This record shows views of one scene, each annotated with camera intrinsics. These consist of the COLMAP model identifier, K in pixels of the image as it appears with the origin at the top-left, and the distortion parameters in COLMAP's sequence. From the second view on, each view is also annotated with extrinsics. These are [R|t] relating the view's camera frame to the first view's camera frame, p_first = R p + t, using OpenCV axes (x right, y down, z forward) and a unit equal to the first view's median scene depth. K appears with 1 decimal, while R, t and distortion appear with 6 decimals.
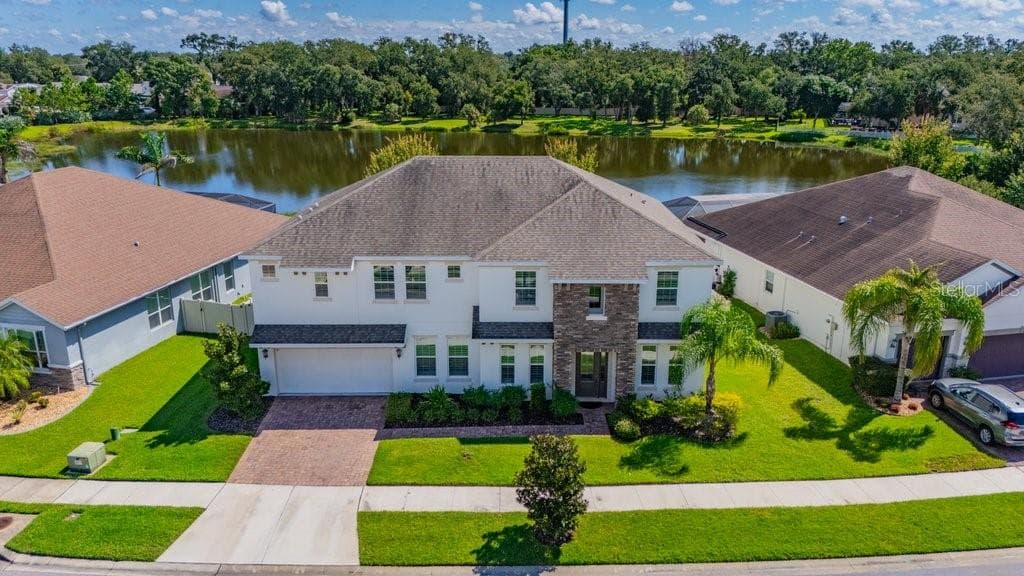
lens RADIAL K [[756.0, 0, 510.3], [0, 756.0, 286.7], [0, 0, 1]] dist [0.061312, -0.066206]
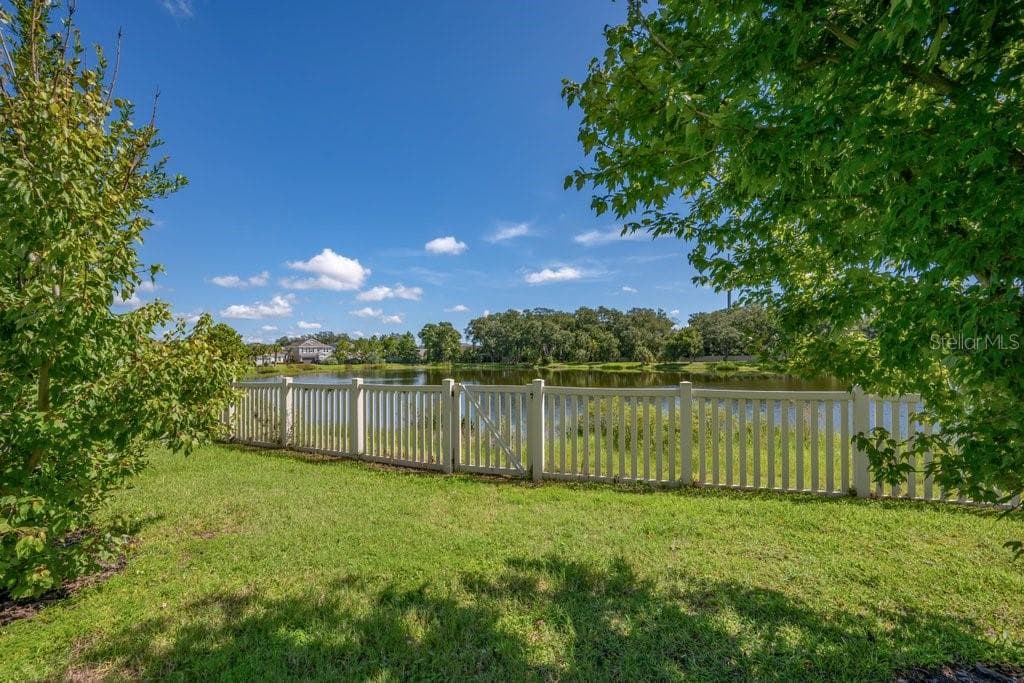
lens RADIAL K [[436.7, 0, 518.8], [0, 436.7, 360.7], [0, 0, 1]] dist [-0.001333, -0.000040]
pose [[0.930571, -0.004469, -0.366085, 0.080868], [-0.096477, 0.961589, -0.256979, -0.143108], [0.353171, 0.274456, 0.894396, 1.772164]]
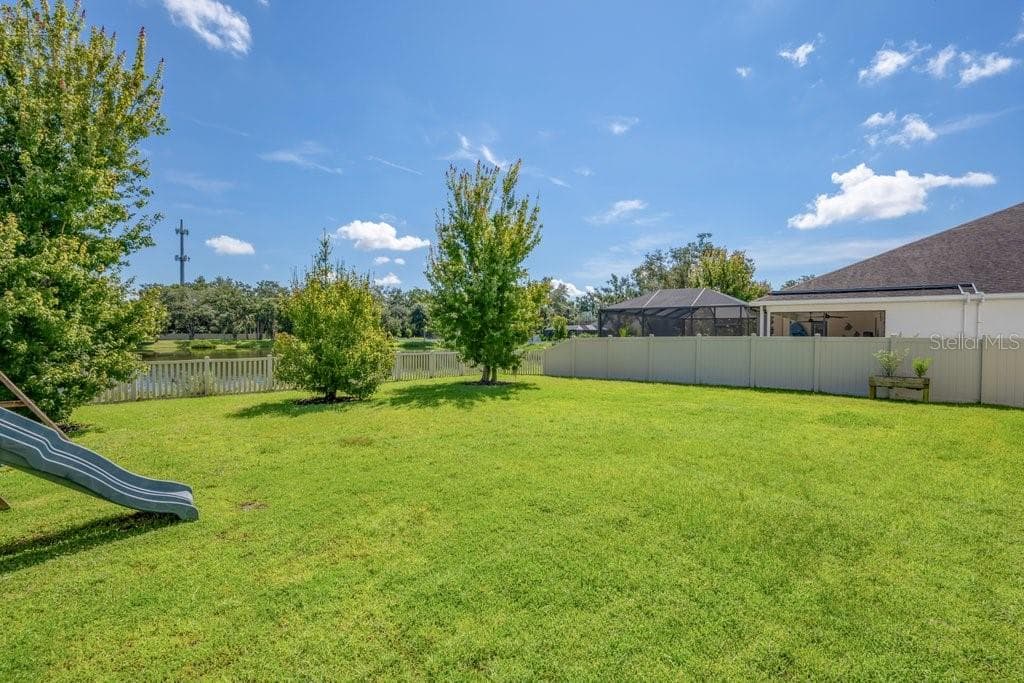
lens RADIAL K [[436.7, 0, 511.7], [0, 436.7, 346.5], [0, 0, 1]] dist [-0.001333, -0.000040]
pose [[0.740048, -0.019730, 0.672264, -0.135572], [0.189048, 0.965371, -0.179776, -0.078504], [-0.645438, 0.260133, 0.718151, 1.510830]]
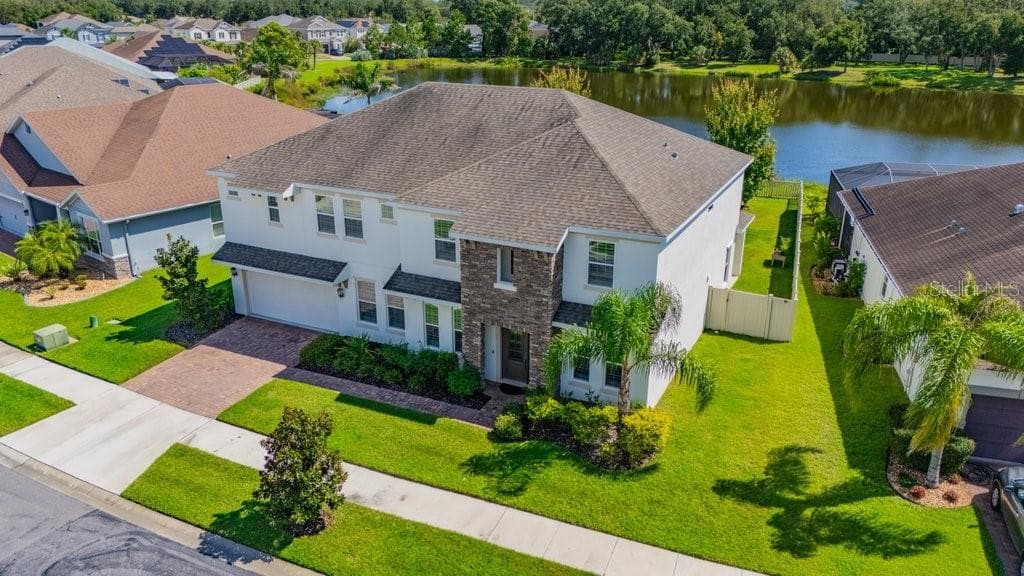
lens RADIAL K [[756.0, 0, 508.1], [0, 756.0, 284.4], [0, 0, 1]] dist [0.061312, -0.066206]
pose [[0.894316, 0.154819, -0.419798, 0.407719], [-0.128268, 0.987560, 0.090951, -0.032100], [0.428657, -0.027493, 0.903049, 0.233367]]
